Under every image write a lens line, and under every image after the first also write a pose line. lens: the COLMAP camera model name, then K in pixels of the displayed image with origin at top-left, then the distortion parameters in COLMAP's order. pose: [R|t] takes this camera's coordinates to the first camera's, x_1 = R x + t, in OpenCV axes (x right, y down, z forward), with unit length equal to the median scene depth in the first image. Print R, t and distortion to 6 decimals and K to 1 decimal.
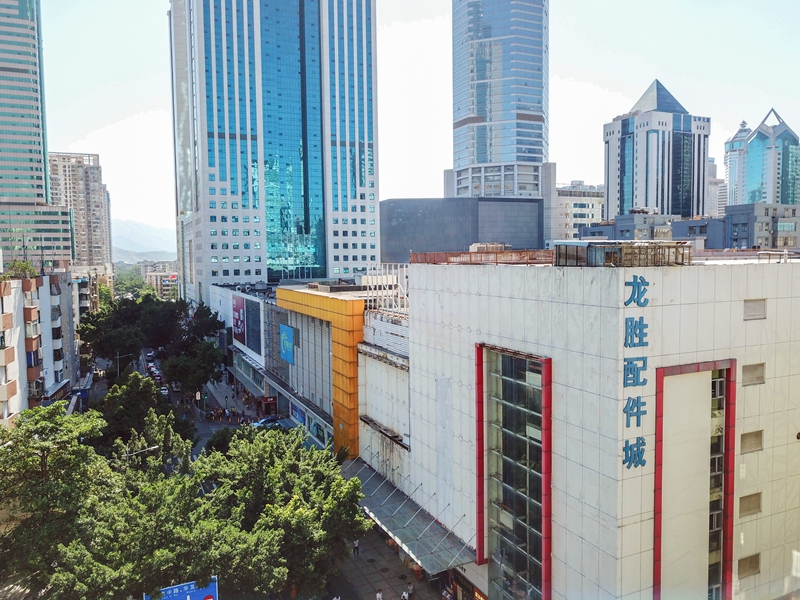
lens RADIAL K [[619.8, 0, 405.8], [0, 619.8, 298.3], [0, 0, 1]] dist [0.039453, -0.038508]
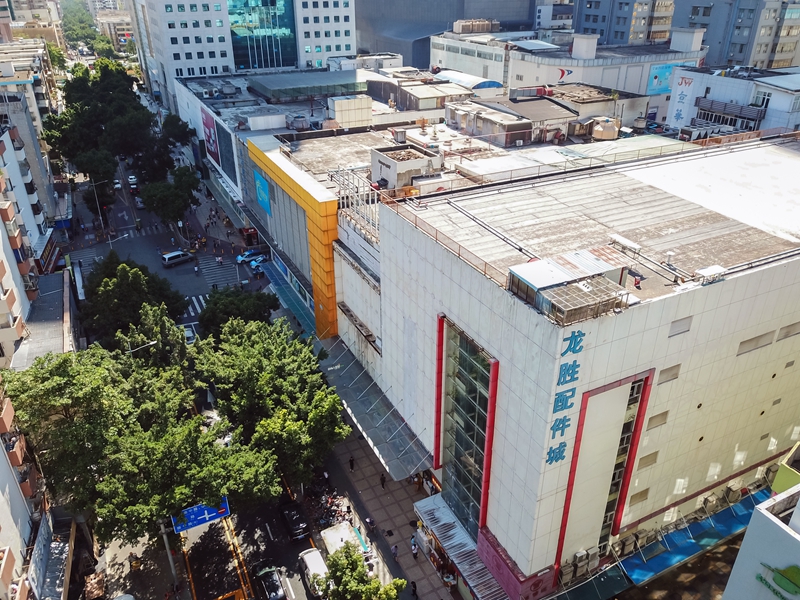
lens RADIAL K [[619.8, 0, 406.0], [0, 619.8, 296.2], [0, 0, 1]] dist [0.039453, -0.038508]
pose [[0.999578, -0.002569, 0.028943, 0.021820], [-0.009699, 0.909460, 0.415678, -0.381120], [-0.027390, -0.415784, 0.909051, 0.006907]]
